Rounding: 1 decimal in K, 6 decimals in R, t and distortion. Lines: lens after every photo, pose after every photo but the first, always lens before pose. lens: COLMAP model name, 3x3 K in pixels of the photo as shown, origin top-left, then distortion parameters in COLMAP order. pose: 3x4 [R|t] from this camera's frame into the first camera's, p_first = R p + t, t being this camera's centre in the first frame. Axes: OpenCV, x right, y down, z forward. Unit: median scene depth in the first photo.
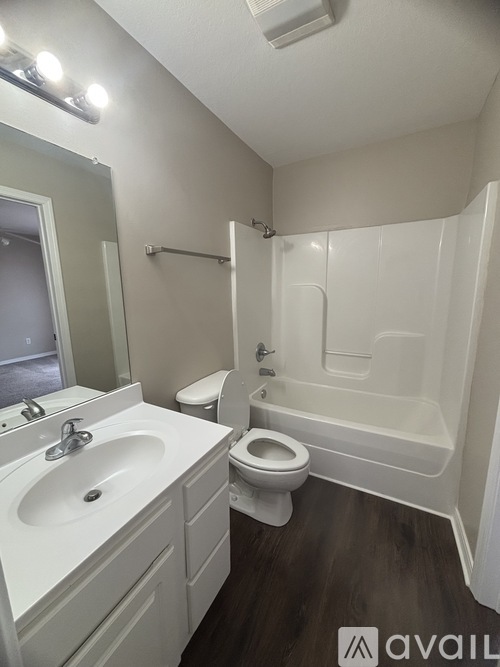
lens RADIAL K [[266.6, 0, 250.0], [0, 266.6, 333.5], [0, 0, 1]] dist [-0.000373, -0.000029]
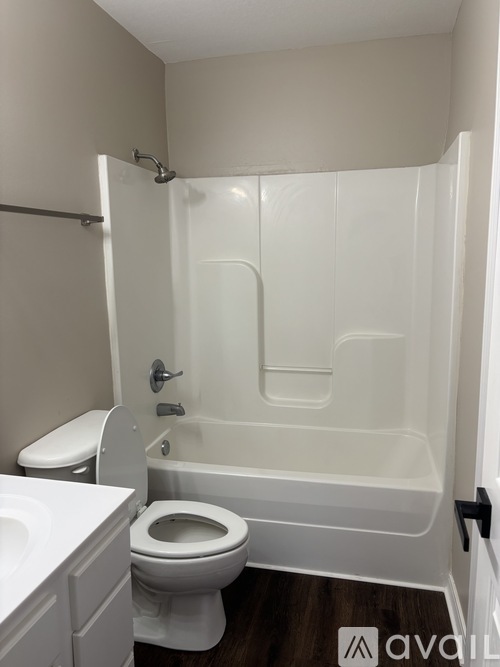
lens RADIAL K [[505.9, 0, 250.0], [0, 505.9, 333.5], [0, 0, 1]] dist [0.001092, 0.000286]
pose [[0.966759, -0.038700, 0.252743, -0.051271], [0.044427, 0.998868, -0.016990, 0.006458], [-0.251800, 0.027654, 0.967384, -0.156537]]
